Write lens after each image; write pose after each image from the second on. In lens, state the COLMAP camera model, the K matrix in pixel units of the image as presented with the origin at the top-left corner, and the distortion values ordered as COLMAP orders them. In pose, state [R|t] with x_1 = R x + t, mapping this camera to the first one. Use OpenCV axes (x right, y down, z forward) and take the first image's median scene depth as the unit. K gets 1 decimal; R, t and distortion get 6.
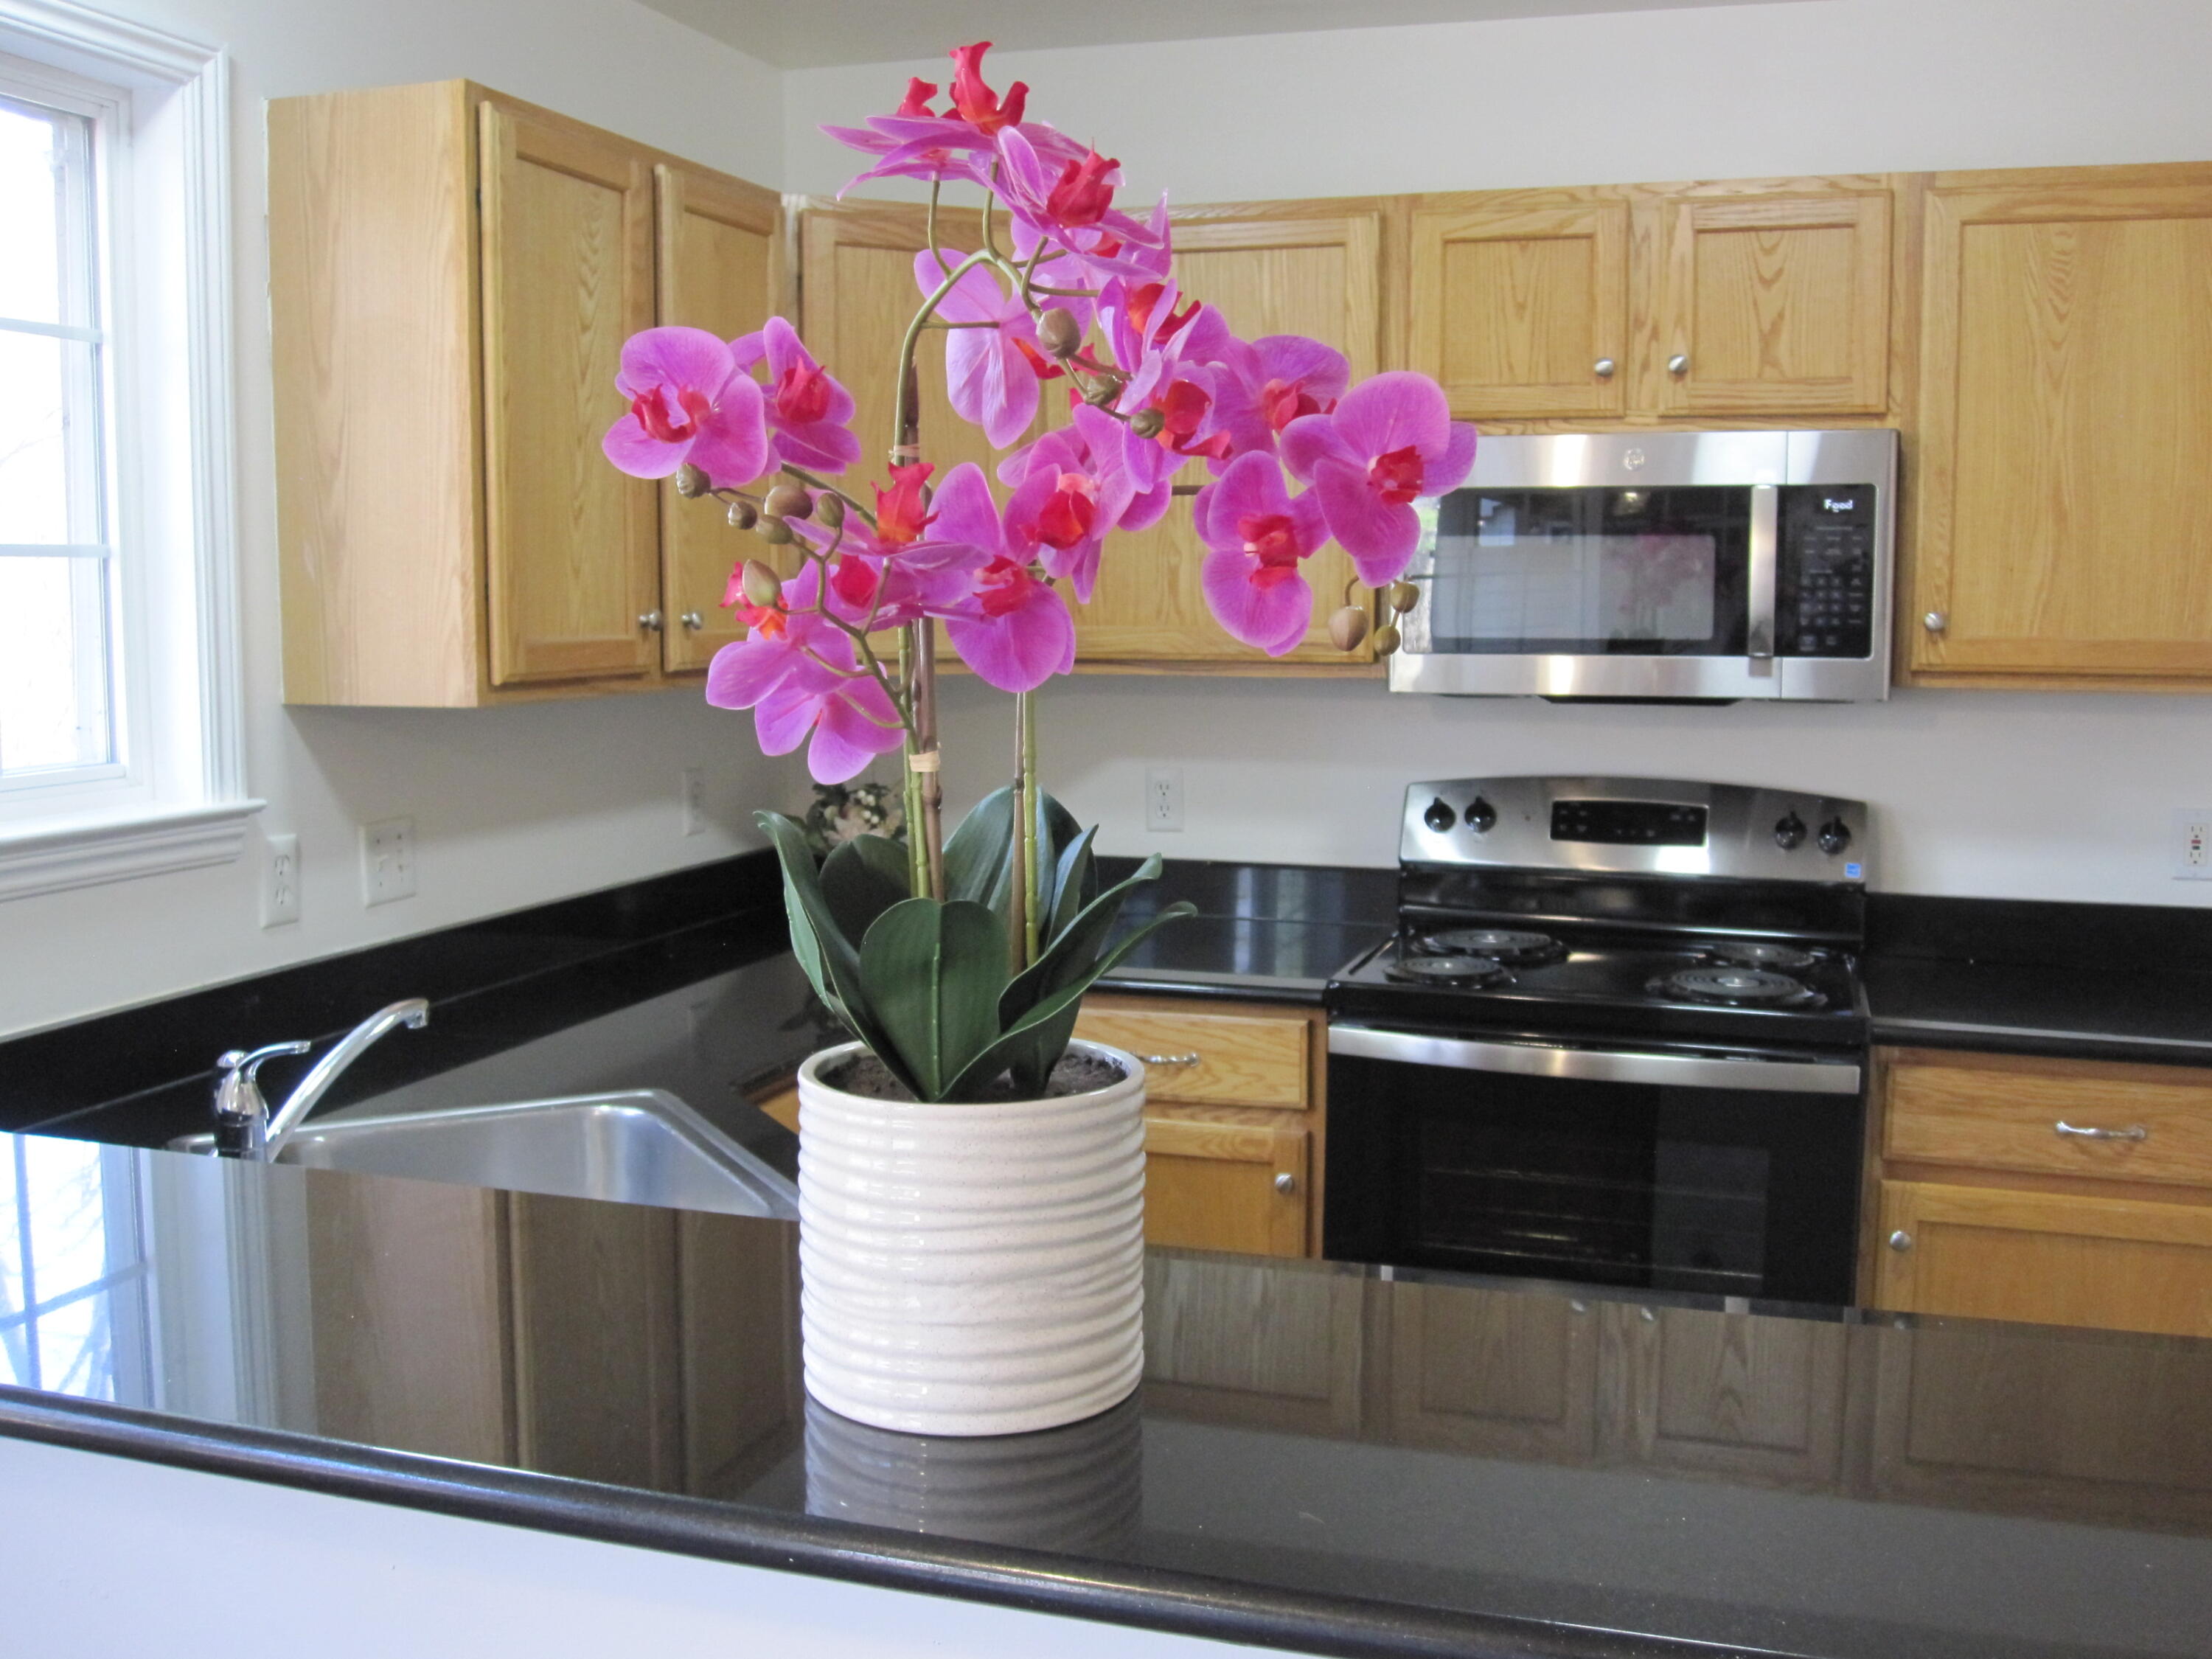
lens RADIAL K [[2201.1, 0, 1108.3], [0, 2201.1, 828.3], [0, 0, 1]] dist [-0.010684, 0.000000]
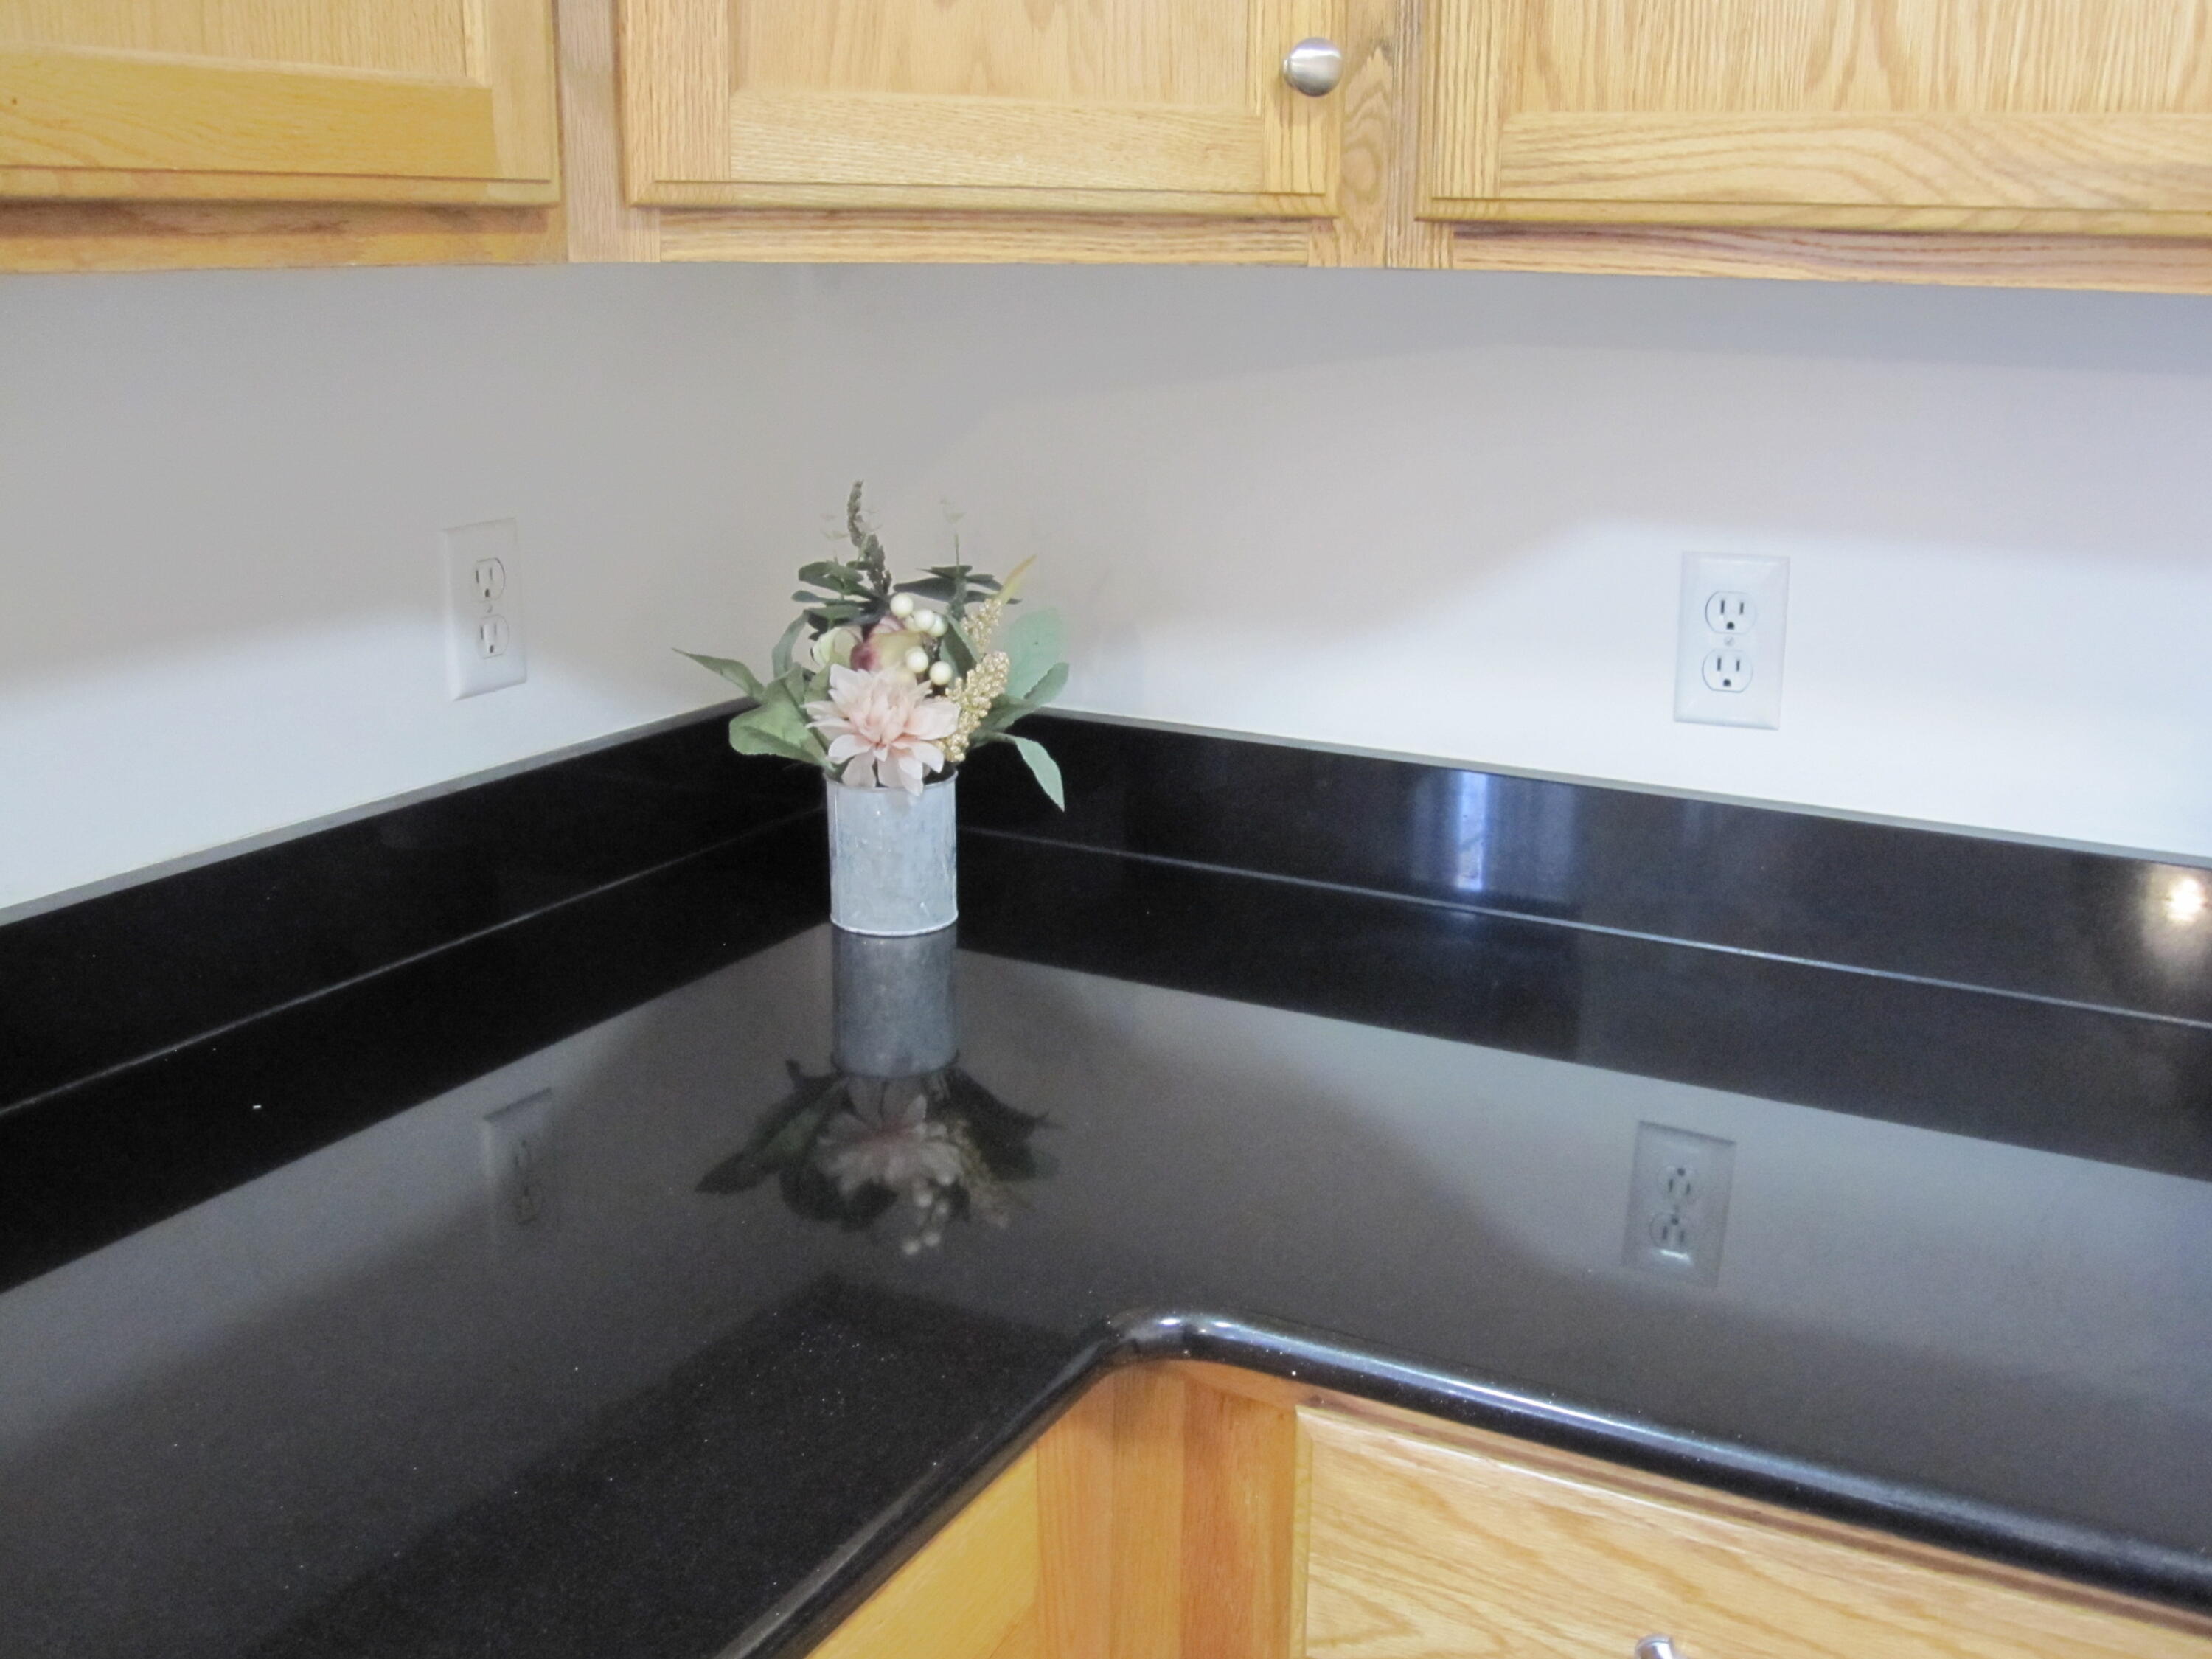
lens RADIAL K [[2201.1, 0, 1097.6], [0, 2201.1, 828.2], [0, 0, 1]] dist [-0.010684, 0.000000]
pose [[0.986597, 0.052187, -0.154604, -0.020321], [-0.028161, 0.987717, 0.153694, -0.036245], [0.160726, -0.147280, 0.975949, 0.634663]]
